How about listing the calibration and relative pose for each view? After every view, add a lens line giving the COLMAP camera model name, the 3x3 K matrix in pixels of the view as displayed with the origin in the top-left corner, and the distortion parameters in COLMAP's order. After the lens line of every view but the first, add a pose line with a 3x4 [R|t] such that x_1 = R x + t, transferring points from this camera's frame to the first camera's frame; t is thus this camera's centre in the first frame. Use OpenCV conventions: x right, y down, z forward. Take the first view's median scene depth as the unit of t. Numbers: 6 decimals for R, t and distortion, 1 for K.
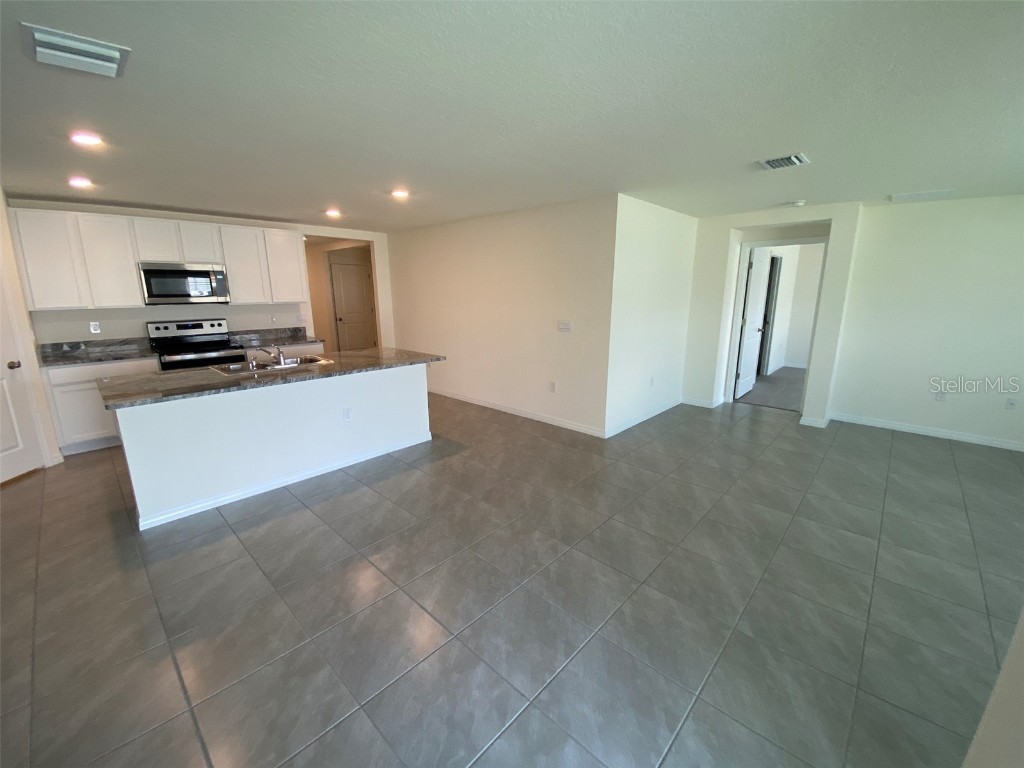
lens RADIAL K [[414.3, 0, 513.6], [0, 414.3, 383.0], [0, 0, 1]] dist [0.009864, -0.014013]
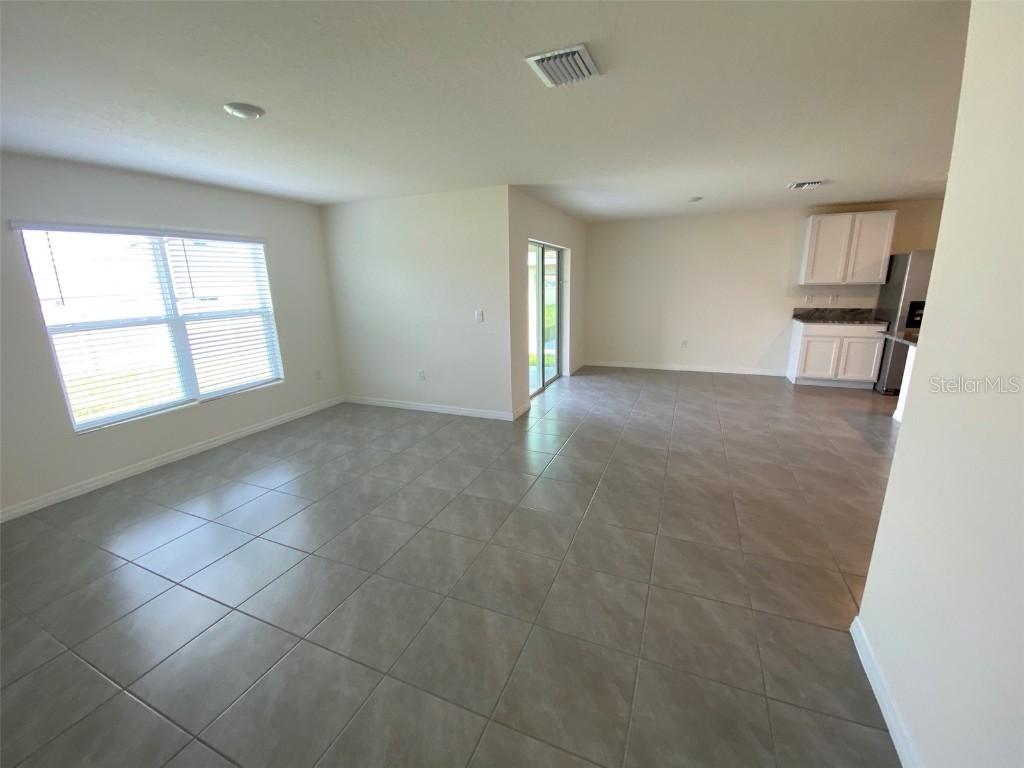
lens RADIAL K [[414.3, 0, 506.7], [0, 414.3, 383.9], [0, 0, 1]] dist [0.009864, -0.014013]
pose [[-0.942509, 0.099918, -0.318894, 0.730273], [-0.053106, 0.897346, 0.438122, -0.278869], [0.329934, 0.429869, -0.840450, 1.257413]]
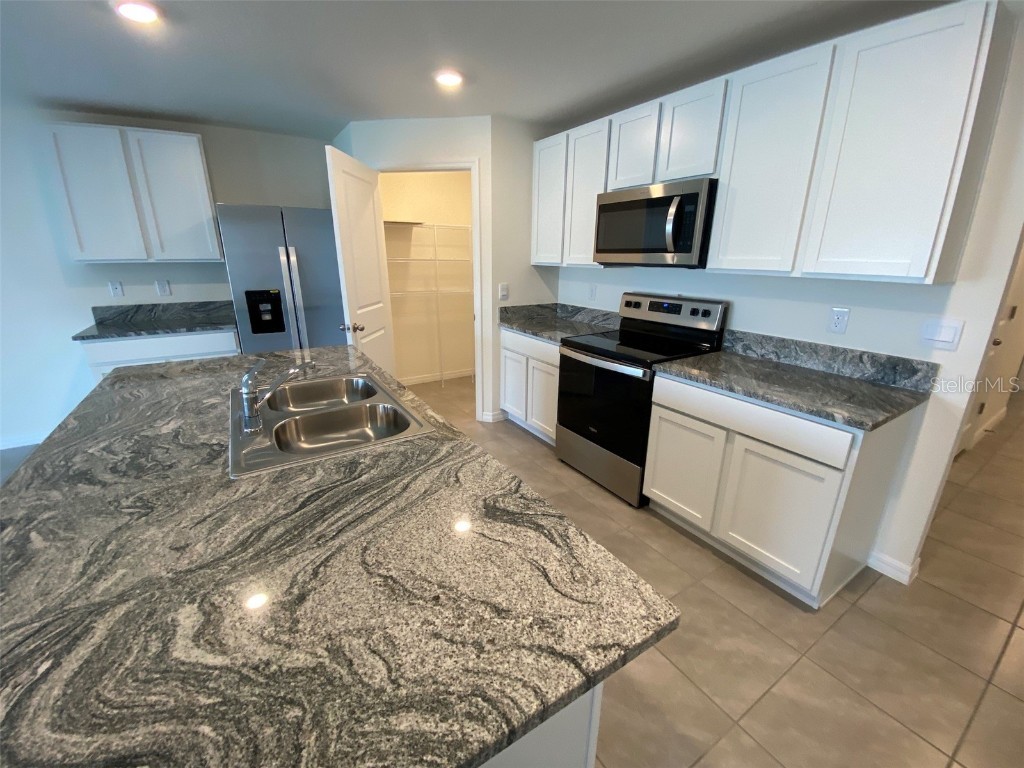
lens RADIAL K [[414.3, 0, 511.4], [0, 414.3, 385.0], [0, 0, 1]] dist [0.009864, -0.014013]
pose [[-0.251691, 0.293733, -0.922156, -0.224695], [-0.218745, 0.910908, 0.349854, -0.236253], [0.942763, 0.289773, -0.165015, 1.142158]]
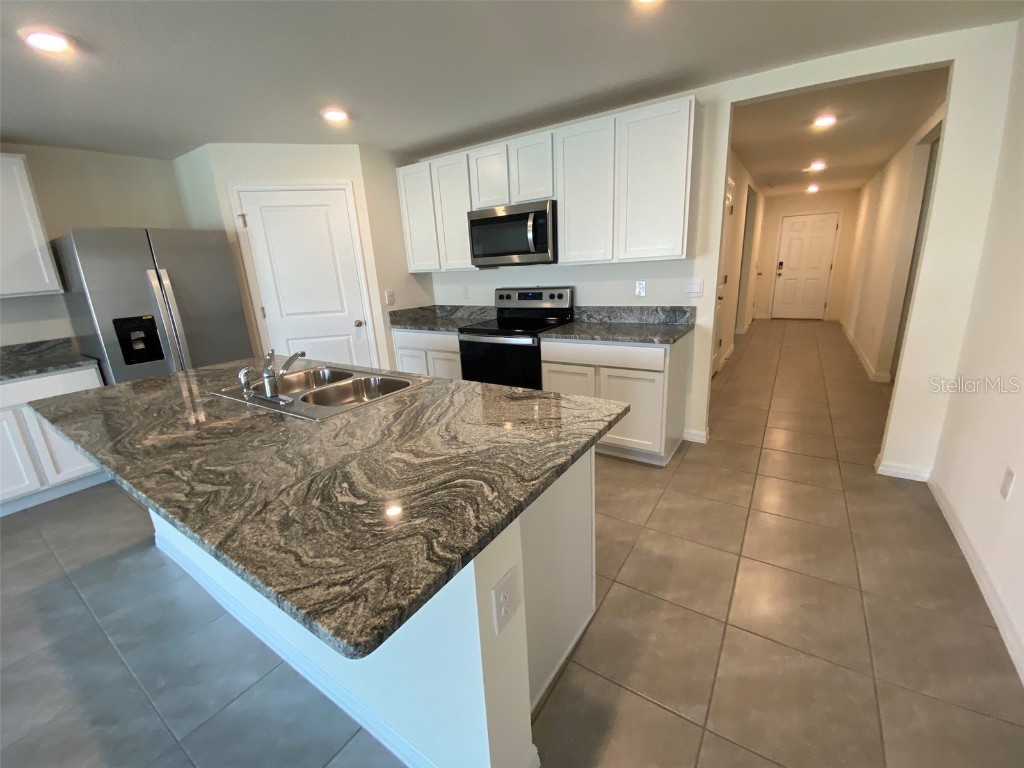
lens RADIAL K [[414.3, 0, 510.8], [0, 414.3, 386.2], [0, 0, 1]] dist [0.009864, -0.014013]
pose [[0.163410, 0.268047, -0.949446, -0.050644], [-0.164942, 0.956259, 0.241582, -0.191424], [0.972672, 0.117126, 0.200475, 1.031664]]
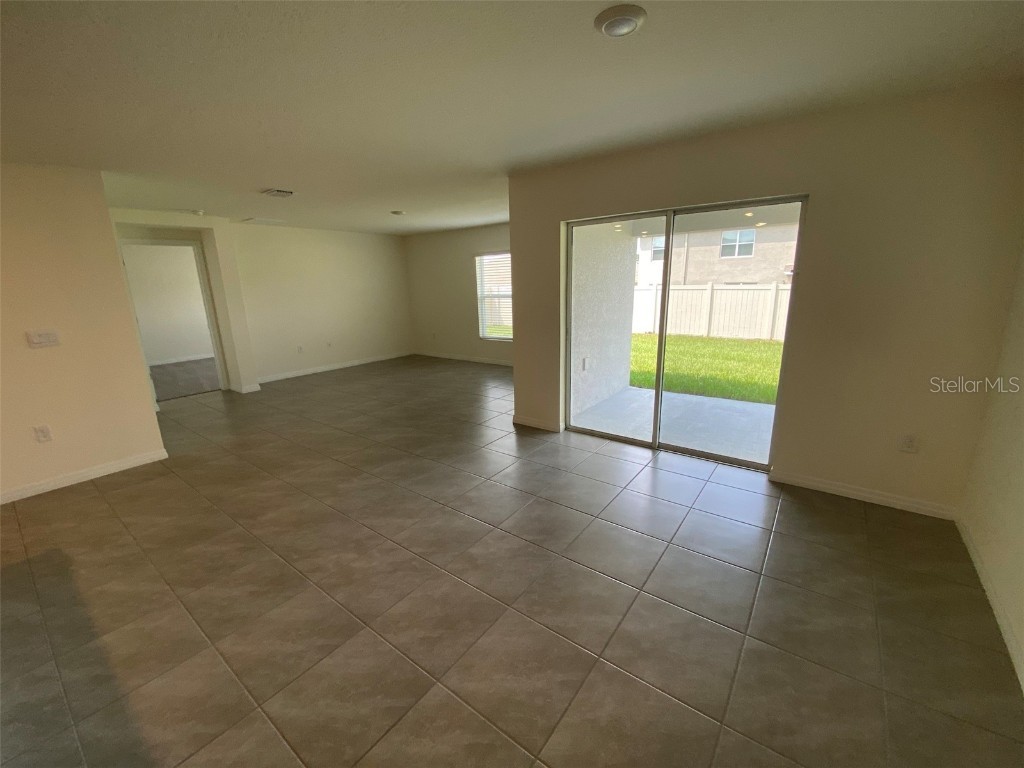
lens RADIAL K [[414.3, 0, 514.2], [0, 414.3, 381.1], [0, 0, 1]] dist [0.009864, -0.014013]
pose [[-0.111934, -0.229260, 0.966908, -0.730803], [0.242882, 0.937199, 0.250333, -0.062370], [-0.963576, 0.262865, -0.049221, 0.342442]]
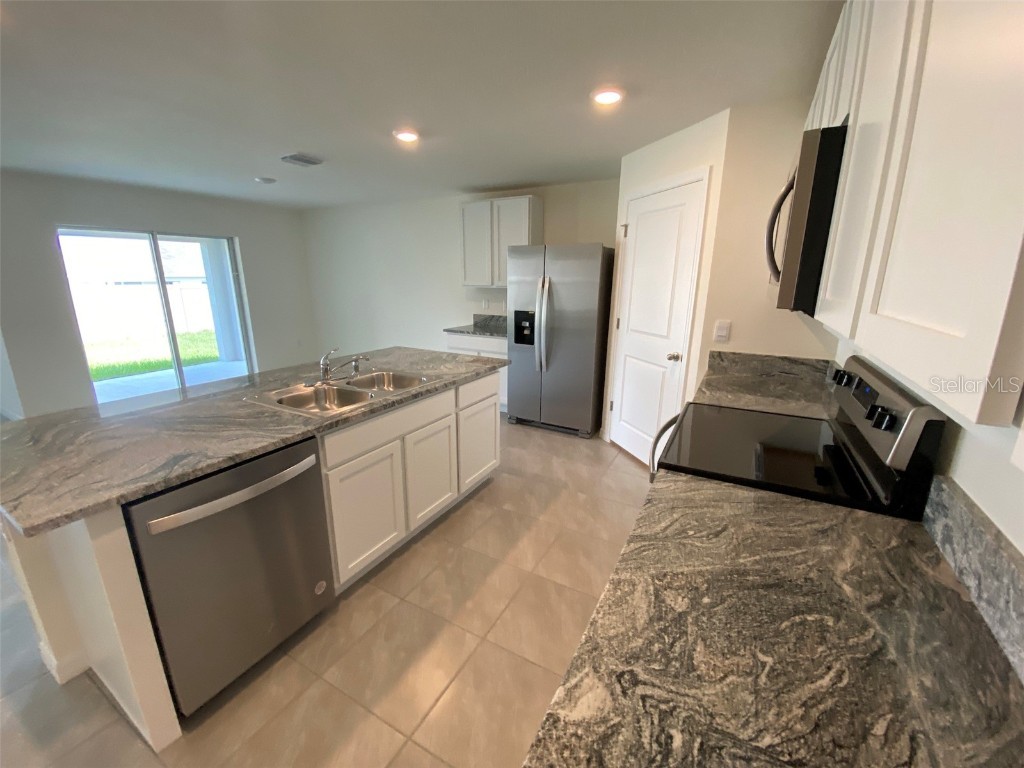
lens RADIAL K [[414.3, 0, 511.6], [0, 414.3, 381.5], [0, 0, 1]] dist [0.009864, -0.014013]
pose [[-0.970007, 0.057349, -0.236217, -0.605026], [-0.055404, 0.894030, 0.444568, -0.311850], [0.236680, 0.444322, -0.864037, 1.449915]]
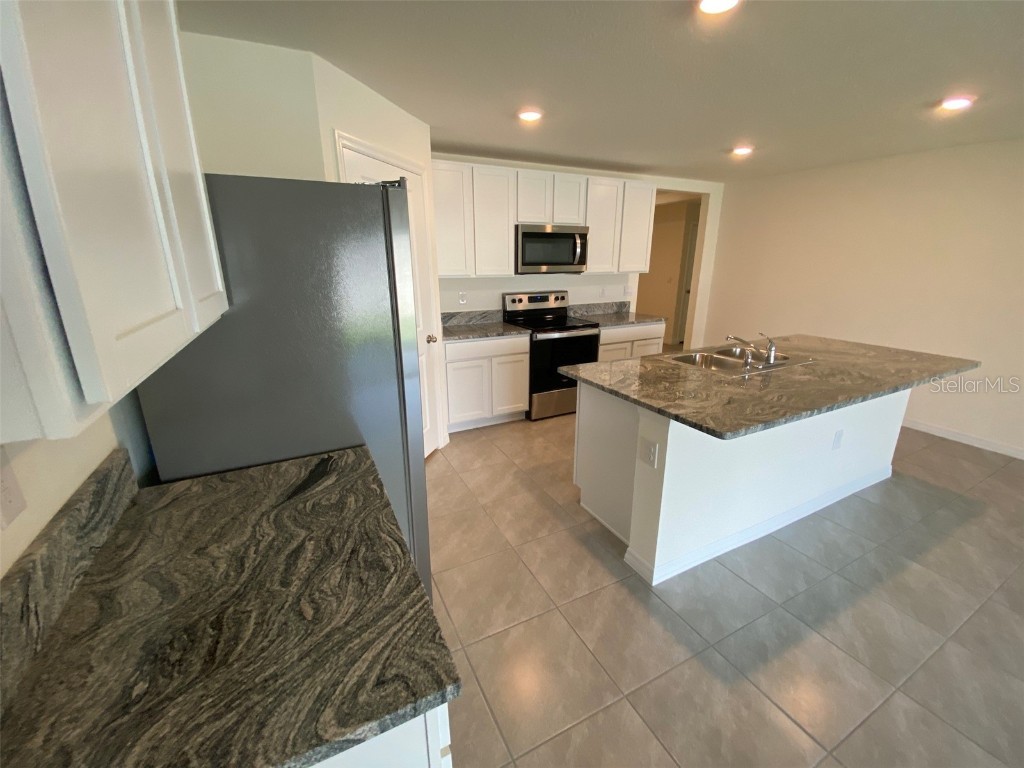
lens RADIAL K [[414.3, 0, 508.2], [0, 414.3, 387.2], [0, 0, 1]] dist [0.009864, -0.014013]
pose [[0.936411, 0.100519, -0.336200, -0.644805], [-0.073158, 0.992964, 0.093115, -0.032297], [0.343195, -0.062598, 0.937176, 0.160428]]
